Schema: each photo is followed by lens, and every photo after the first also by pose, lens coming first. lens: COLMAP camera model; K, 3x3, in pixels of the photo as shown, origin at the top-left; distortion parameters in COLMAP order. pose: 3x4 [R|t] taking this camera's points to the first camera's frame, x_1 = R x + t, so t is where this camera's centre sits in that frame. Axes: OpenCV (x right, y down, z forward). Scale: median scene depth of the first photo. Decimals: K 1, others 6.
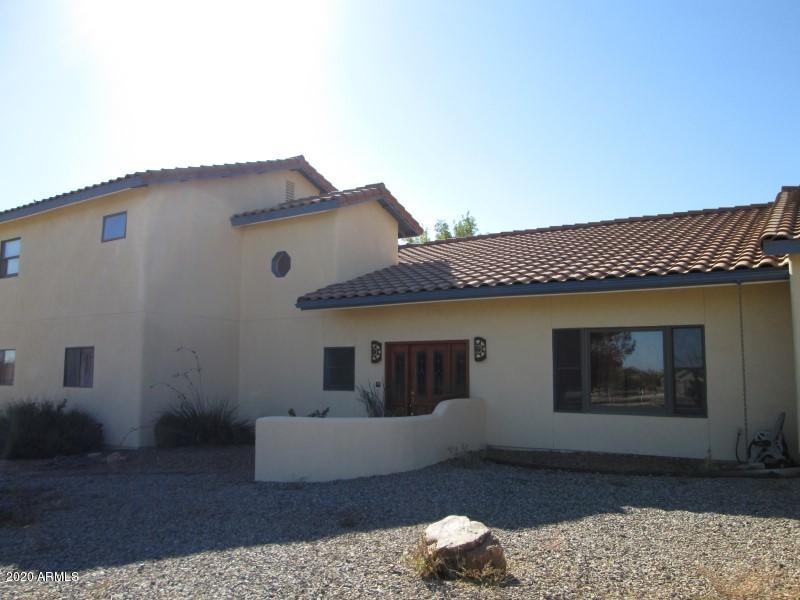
lens RADIAL K [[668.6, 0, 398.4], [0, 668.6, 299.4], [0, 0, 1]] dist [0.002118, -0.000705]
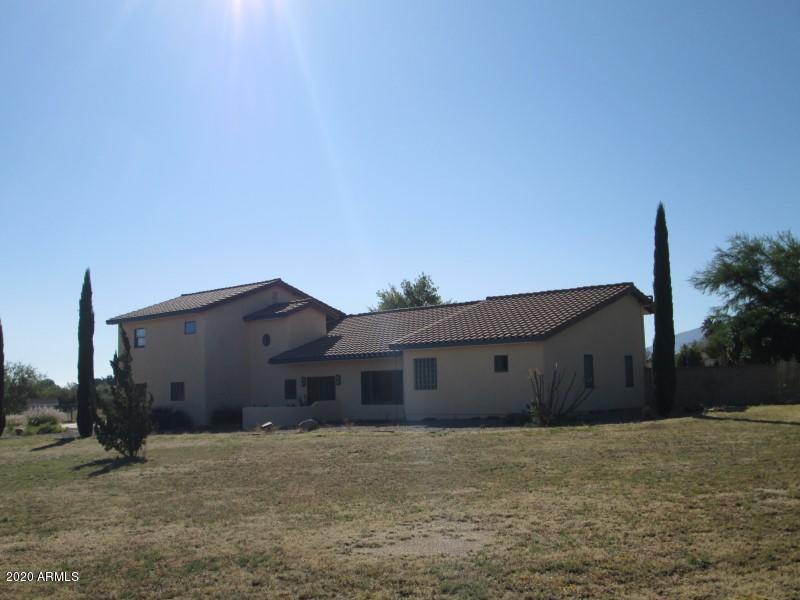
lens RADIAL K [[931.0, 0, 400.4], [0, 931.0, 300.7], [0, 0, 1]] dist [-0.003822, 0.000000]
pose [[0.987064, -0.041324, -0.154908, 0.777446], [0.043797, 0.998961, 0.012582, -0.216729], [0.154227, -0.019204, 0.987849, -2.024593]]
